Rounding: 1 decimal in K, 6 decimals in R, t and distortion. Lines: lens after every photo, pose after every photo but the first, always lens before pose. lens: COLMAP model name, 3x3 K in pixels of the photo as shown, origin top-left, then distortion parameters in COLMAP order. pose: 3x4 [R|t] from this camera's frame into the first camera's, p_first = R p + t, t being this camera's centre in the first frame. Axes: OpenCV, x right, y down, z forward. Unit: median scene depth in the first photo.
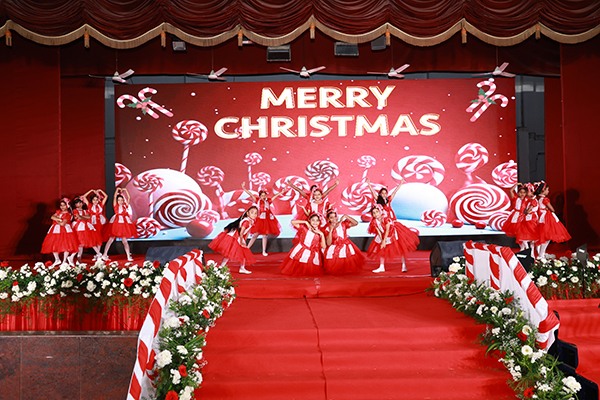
lens RADIAL K [[516.9, 0, 303.4], [0, 516.9, 203.4], [0, 0, 1]] dist [-0.024655, 0.096137]
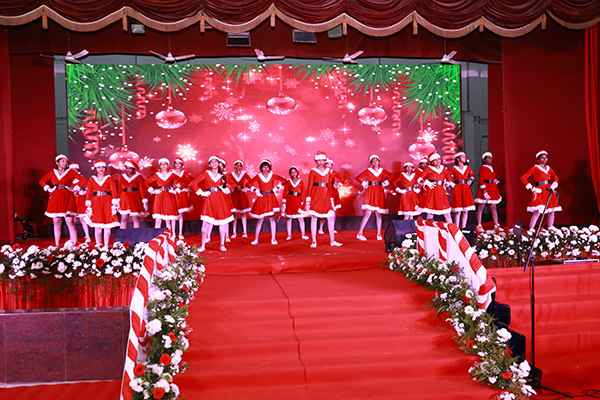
lens RADIAL K [[532.1, 0, 304.0], [0, 532.1, 201.1], [0, 0, 1]] dist [-0.018265, 0.114975]
pose [[0.994836, -0.008572, 0.101129, -0.040231], [0.005396, 0.999485, 0.031640, -0.002366], [-0.101348, -0.030931, 0.994370, -0.102595]]
